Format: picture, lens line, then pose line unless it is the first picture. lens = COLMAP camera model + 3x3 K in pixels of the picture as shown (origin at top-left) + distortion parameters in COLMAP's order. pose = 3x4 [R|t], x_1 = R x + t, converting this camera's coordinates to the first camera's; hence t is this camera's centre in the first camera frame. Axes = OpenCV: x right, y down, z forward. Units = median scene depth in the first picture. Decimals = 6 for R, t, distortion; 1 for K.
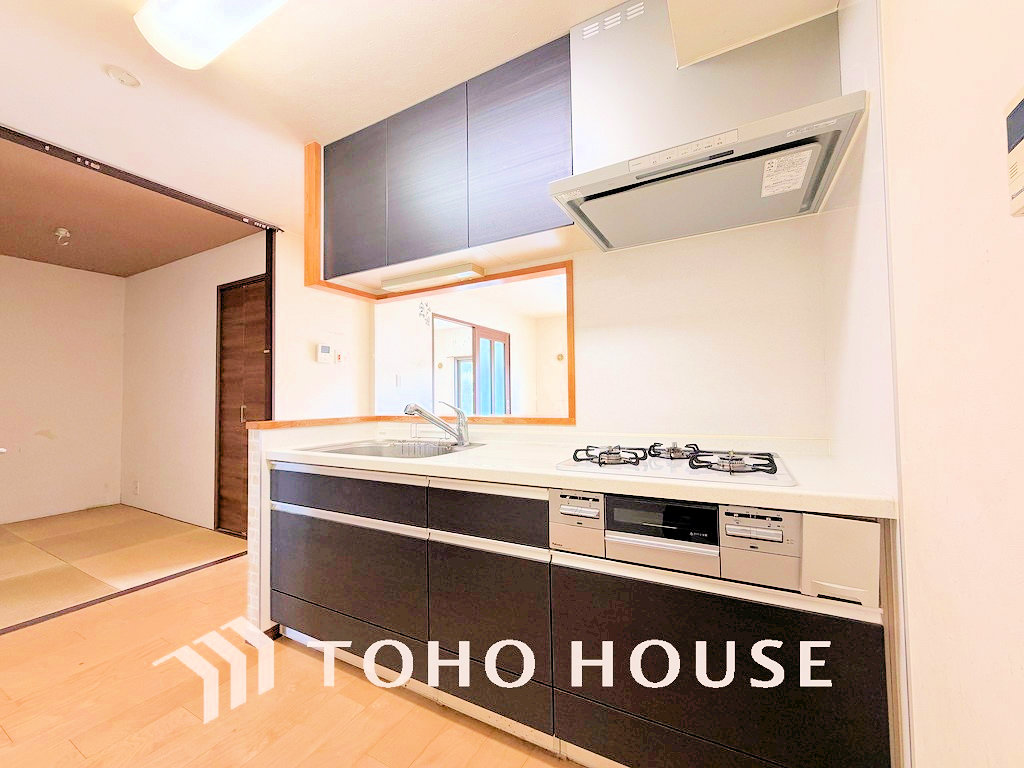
lens RADIAL K [[408.8, 0, 514.2], [0, 408.8, 389.8], [0, 0, 1]] dist [0.002717, -0.000276]
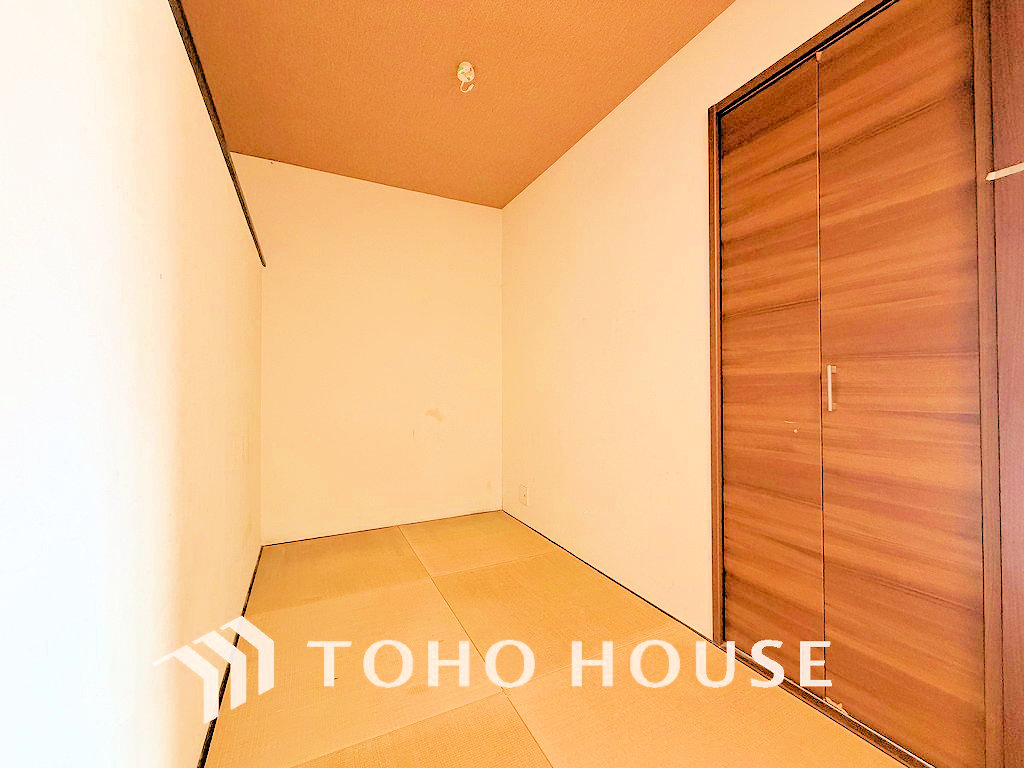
lens RADIAL K [[408.8, 0, 508.0], [0, 408.8, 384.8], [0, 0, 1]] dist [0.002717, -0.000276]
pose [[0.820255, 0.000682, -0.571997, -0.650450], [0.013174, 0.999711, 0.020084, 0.042039], [0.571846, -0.024010, 0.820010, 0.492900]]
